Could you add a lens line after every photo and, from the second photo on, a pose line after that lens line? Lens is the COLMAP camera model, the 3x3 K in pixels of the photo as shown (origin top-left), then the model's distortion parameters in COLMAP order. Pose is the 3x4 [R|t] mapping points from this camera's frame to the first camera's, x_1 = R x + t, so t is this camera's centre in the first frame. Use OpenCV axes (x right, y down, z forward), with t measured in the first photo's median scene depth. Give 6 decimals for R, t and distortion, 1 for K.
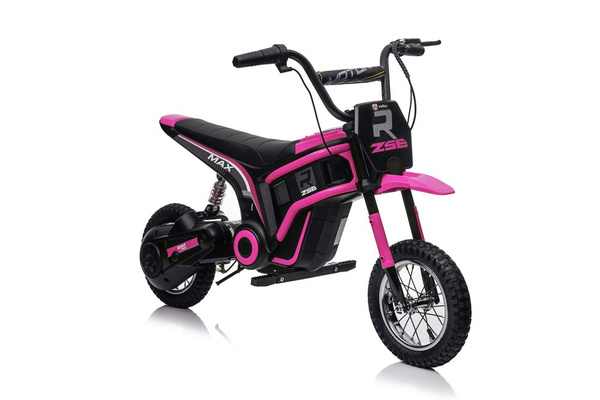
lens RADIAL K [[1145.6, 0, 305.6], [0, 1145.6, 205.6], [0, 0, 1]] dist [-0.083515, 0.000000]
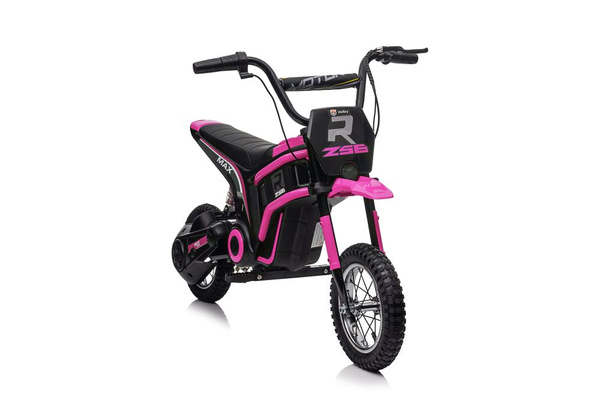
lens RADIAL K [[1145.6, 0, 296.3], [0, 1145.6, 196.0], [0, 0, 1]] dist [-0.083515, 0.000000]
pose [[0.956277, 0.031941, -0.290713, 0.322983], [-0.038608, 0.999106, -0.017226, 0.007277], [0.289903, 0.027697, 0.956655, 0.012478]]
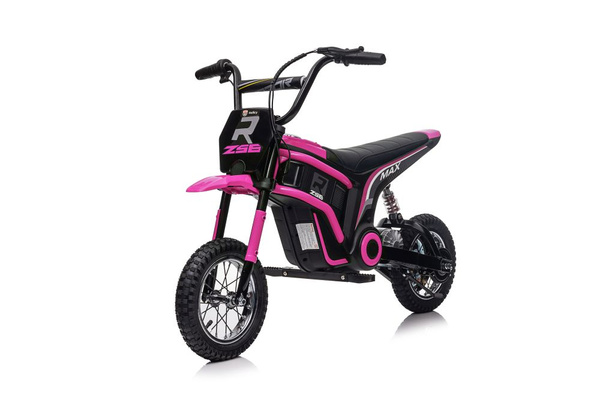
lens RADIAL K [[1145.6, 0, 305.9], [0, 1145.6, 197.8], [0, 0, 1]] dist [-0.083515, 0.000000]
pose [[0.177472, 0.070063, -0.981629, 1.106427], [-0.132006, 0.990143, 0.046805, -0.064172], [0.975232, 0.121274, 0.184971, 0.851020]]
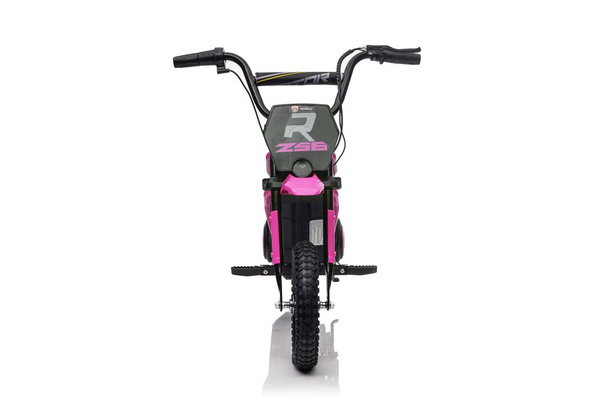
lens RADIAL K [[1145.6, 0, 298.7], [0, 1145.6, 199.1], [0, 0, 1]] dist [-0.083515, 0.000000]
pose [[0.778577, 0.083921, -0.621912, 0.694845], [-0.109842, 0.993943, -0.003388, -0.002683], [0.617861, 0.070950, 0.783080, 0.200809]]
